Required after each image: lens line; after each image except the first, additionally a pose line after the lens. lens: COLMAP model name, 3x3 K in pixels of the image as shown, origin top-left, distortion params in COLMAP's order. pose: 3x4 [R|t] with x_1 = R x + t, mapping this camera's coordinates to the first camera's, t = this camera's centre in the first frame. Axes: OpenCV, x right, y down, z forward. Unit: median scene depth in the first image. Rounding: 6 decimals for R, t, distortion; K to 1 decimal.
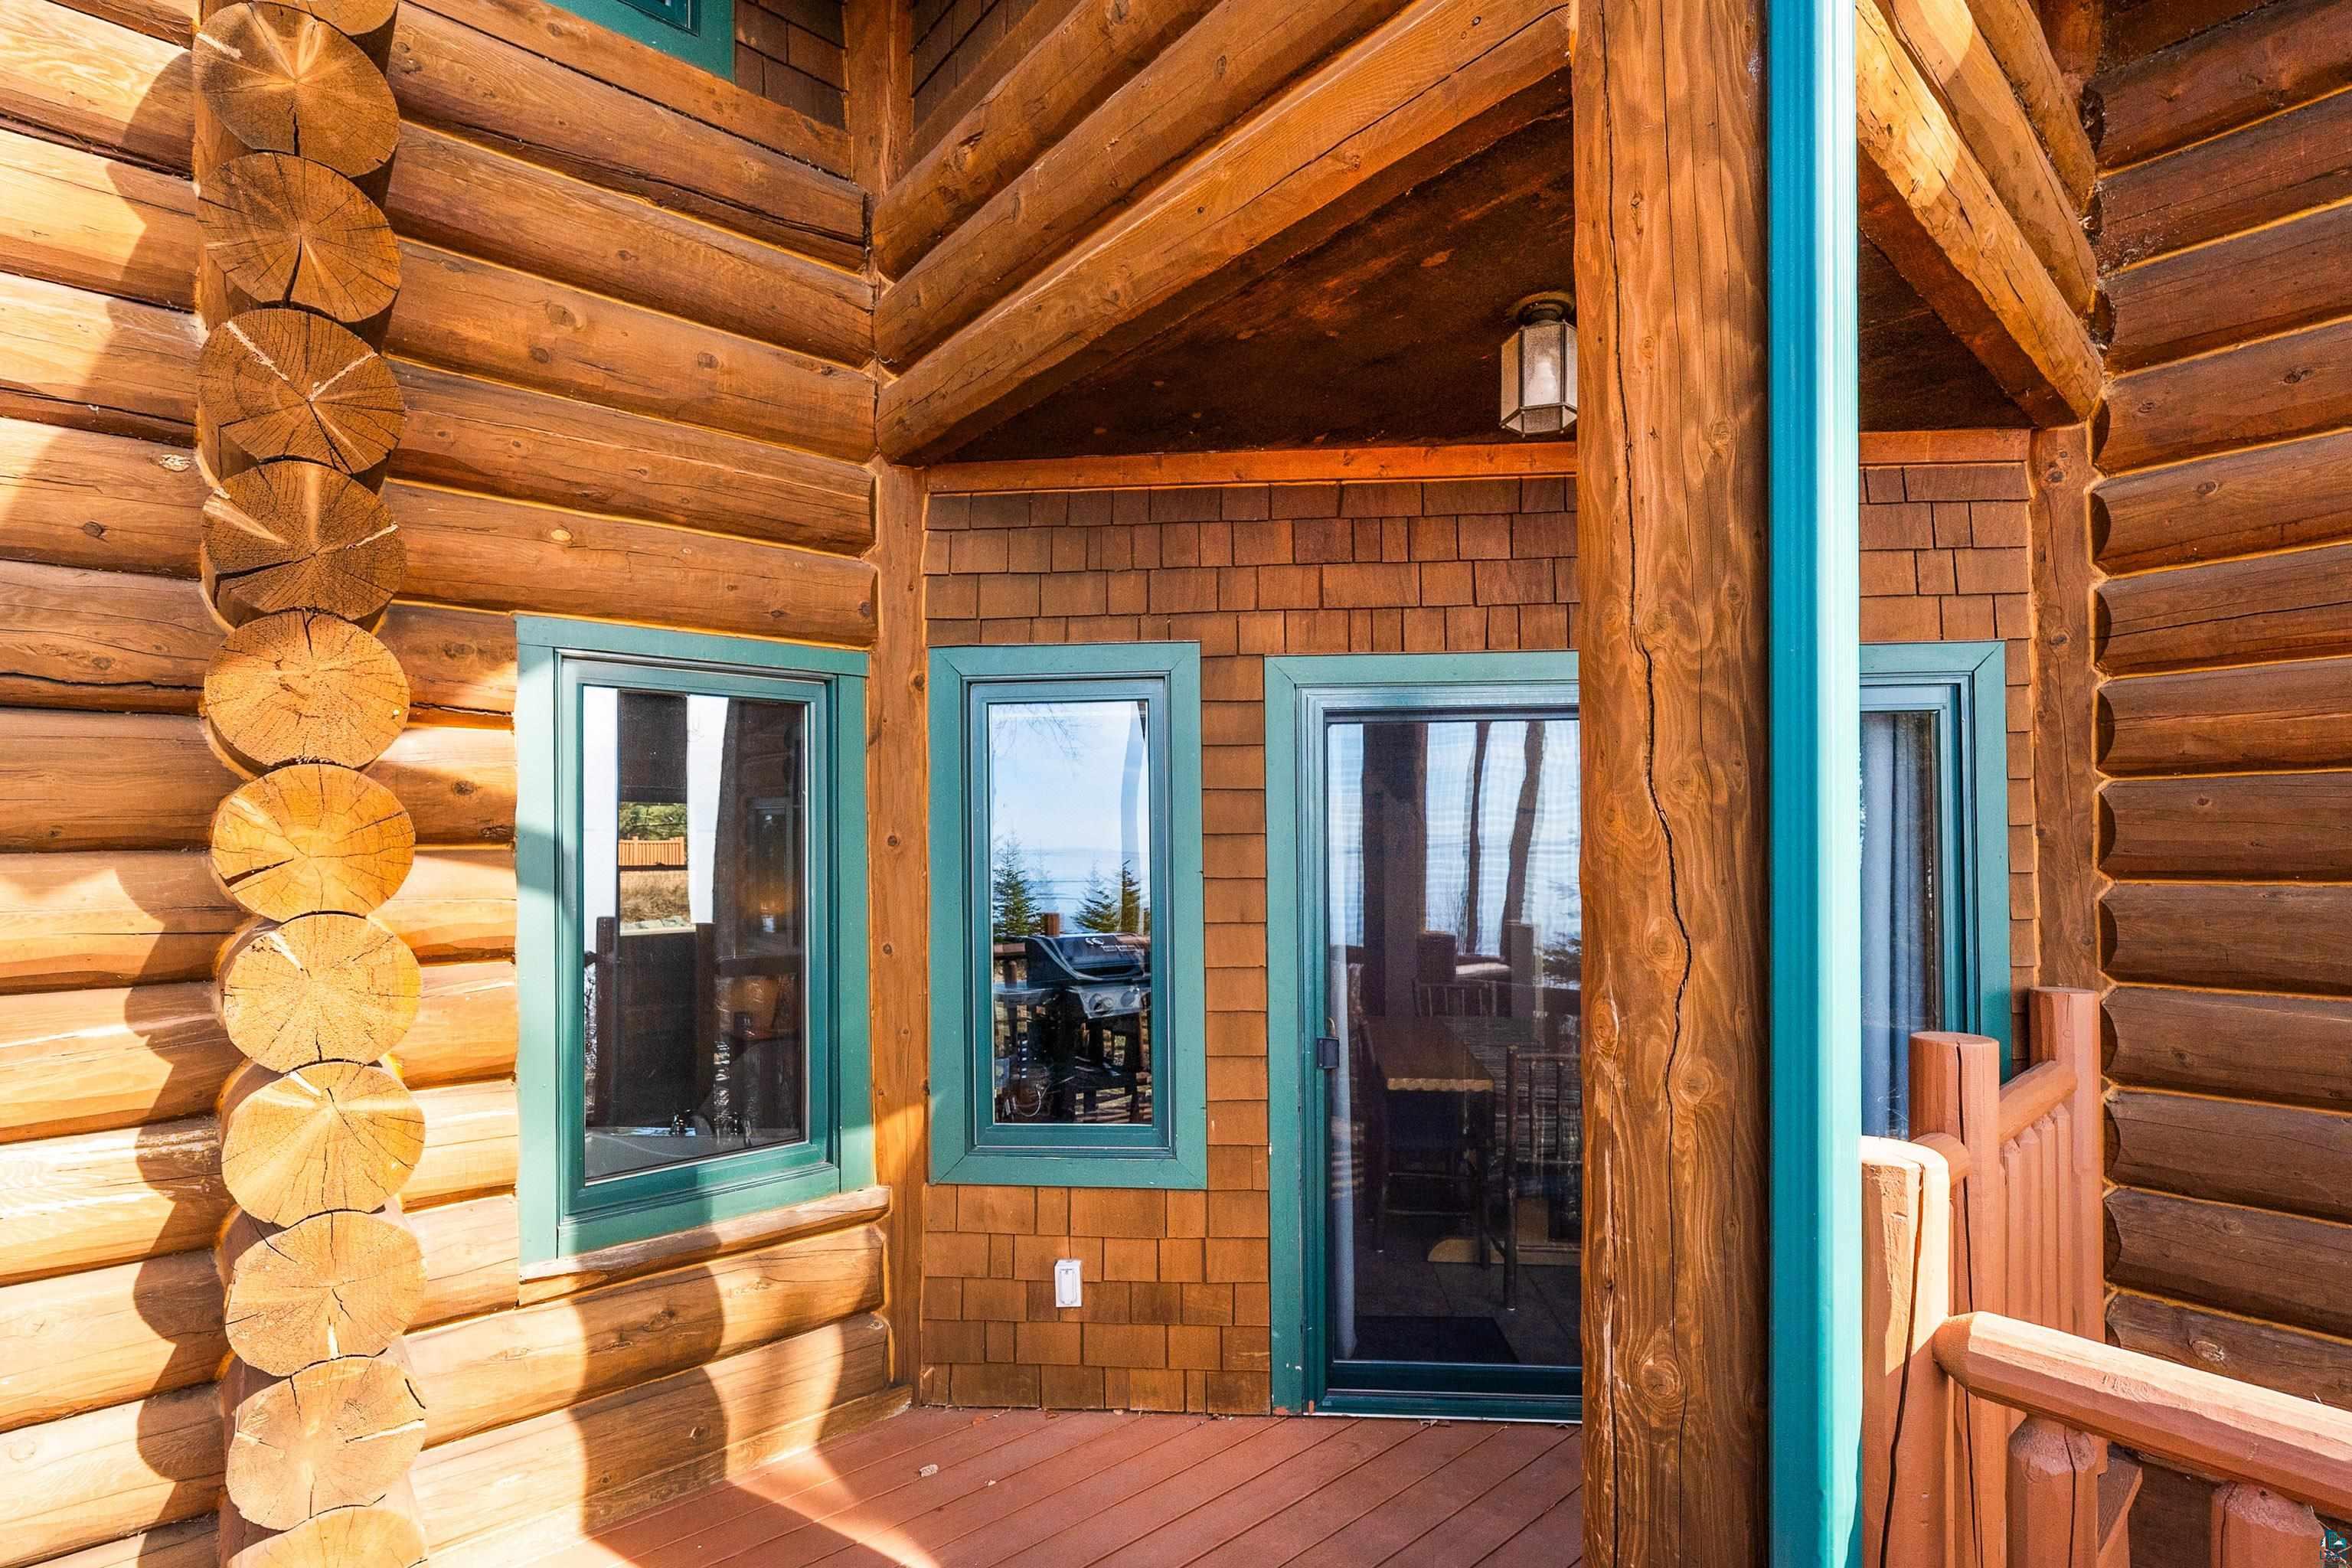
lens RADIAL K [[1114.0, 0, 1179.0], [0, 1114.0, 820.7], [0, 0, 1]] dist [0.000493, 0.000055]
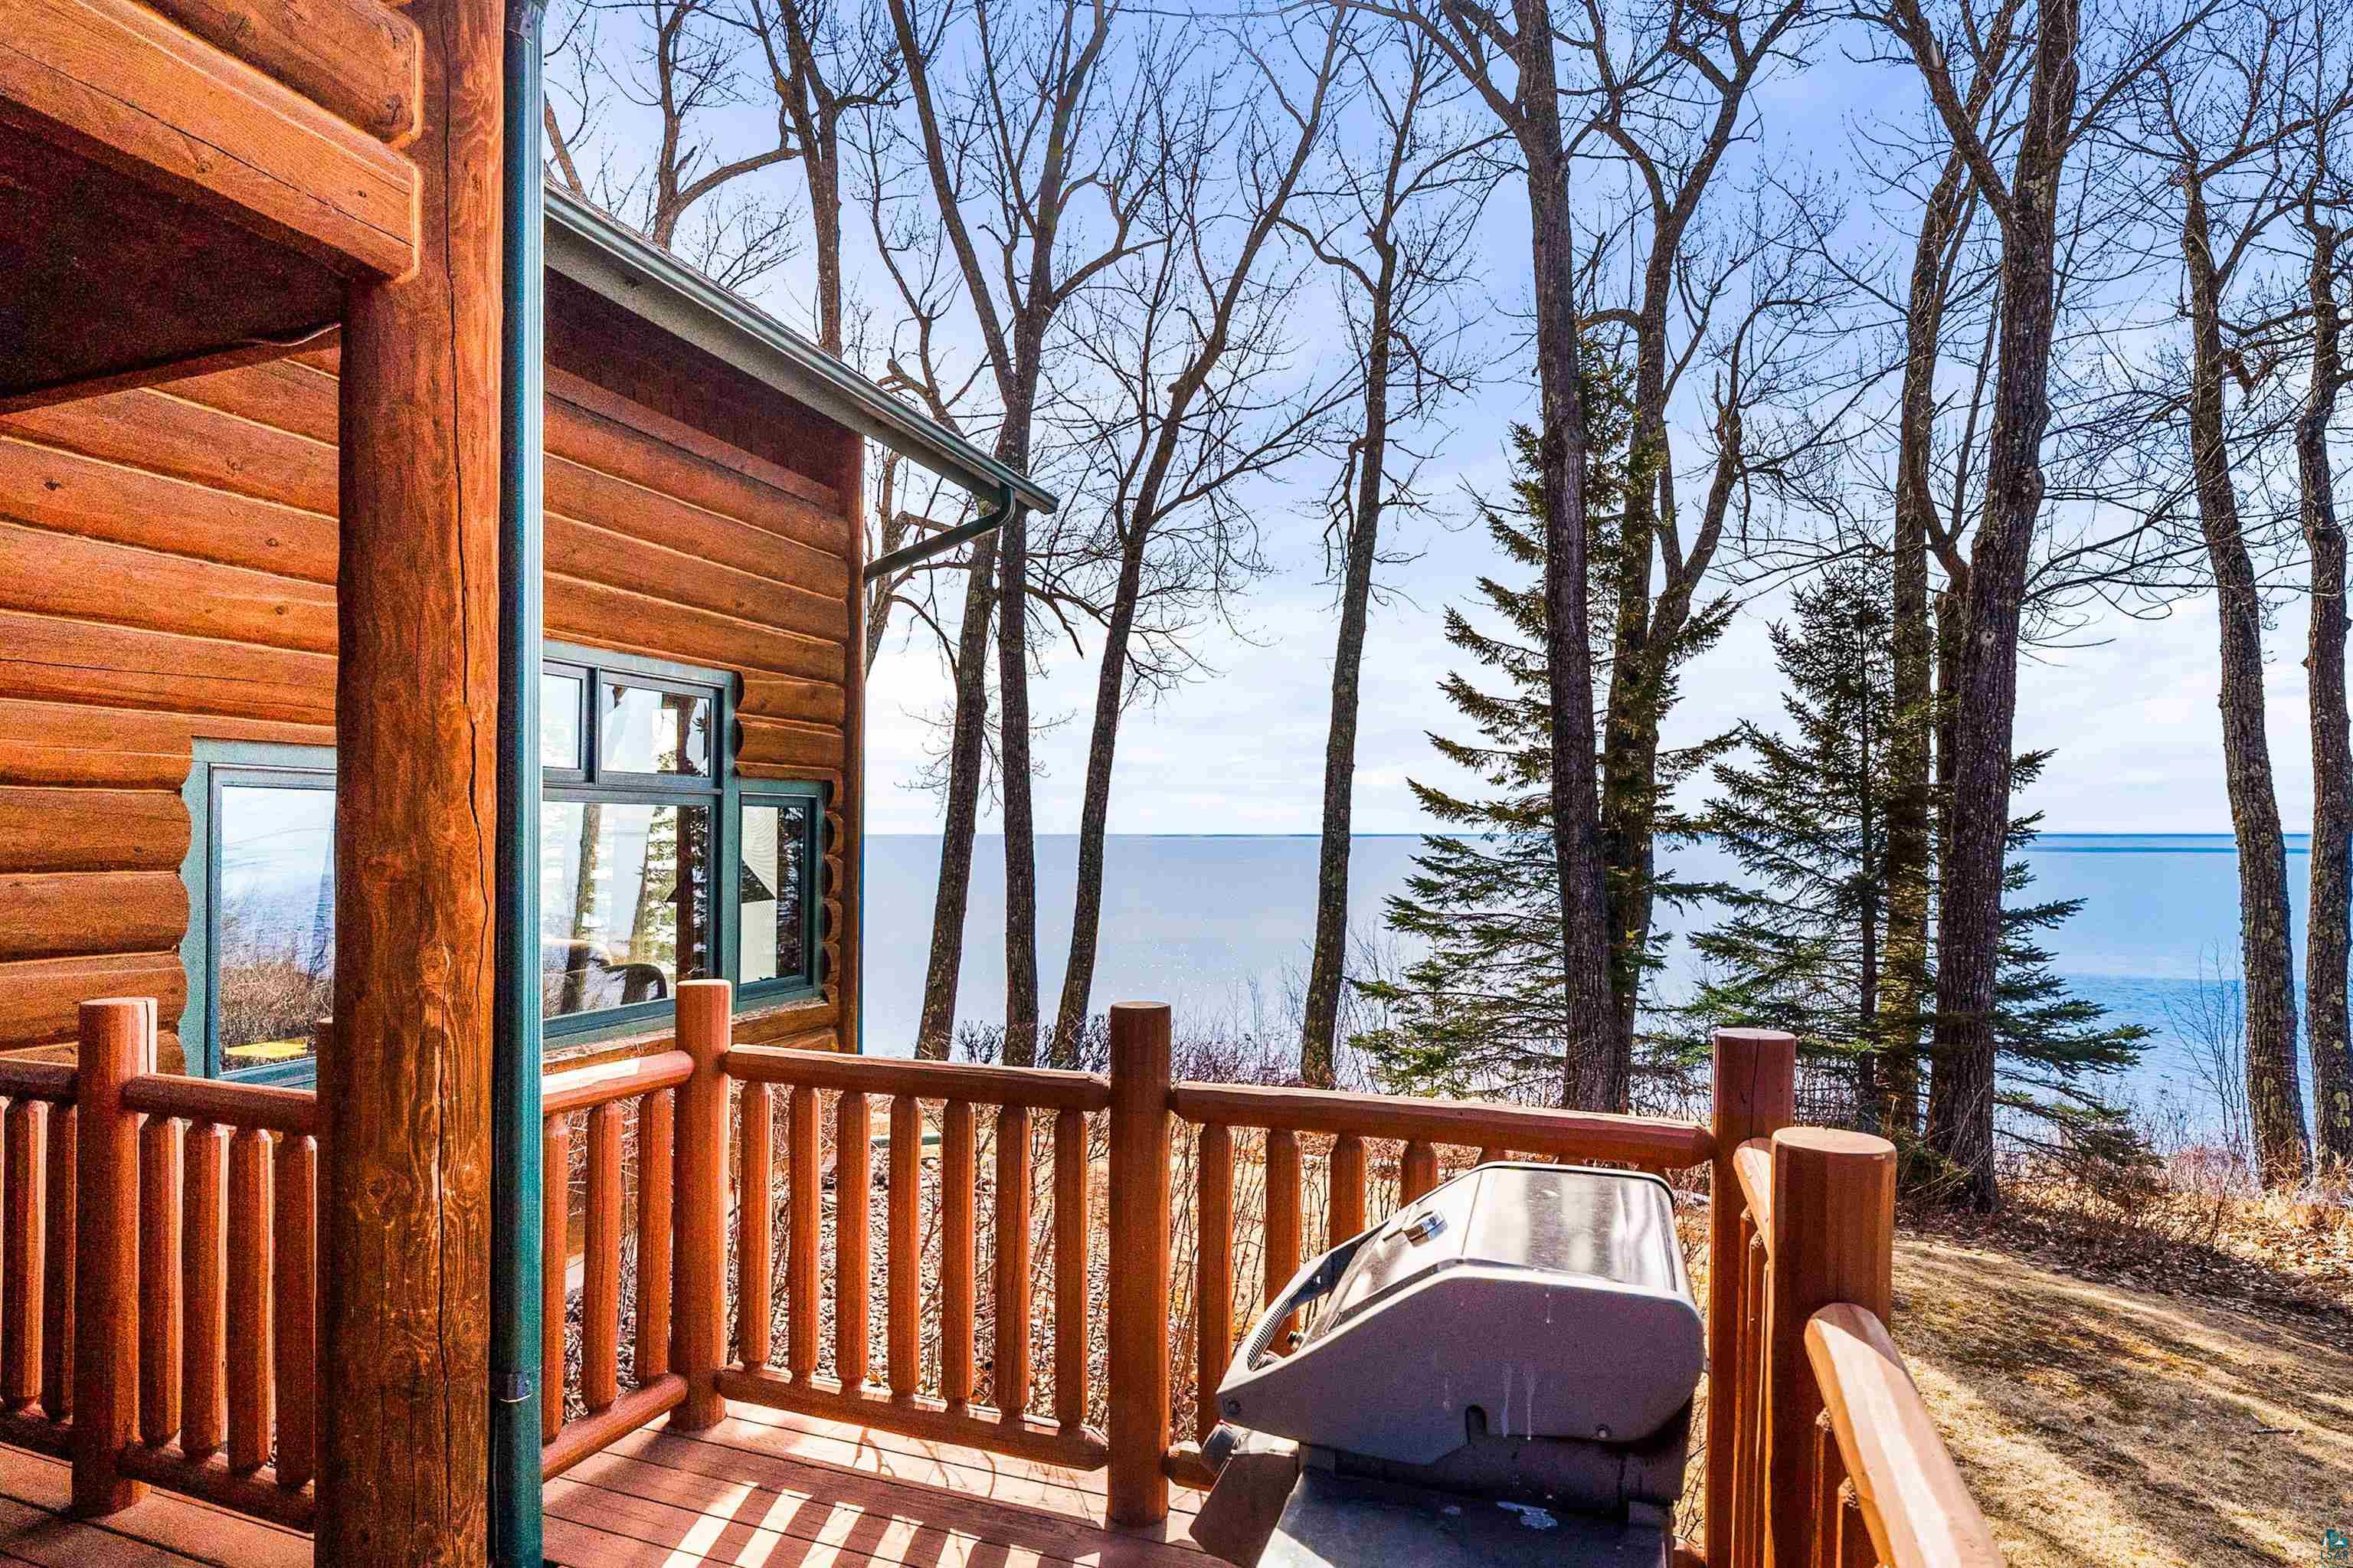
lens RADIAL K [[1114.5, 0, 1179.5], [0, 1114.5, 820.7], [0, 0, 1]] dist [0.000493, 0.000055]
pose [[-0.484588, 0.015717, 0.874602, -1.435409], [-0.015515, 0.999527, -0.026559, 0.014564], [-0.874605, -0.026440, -0.484114, 0.867036]]
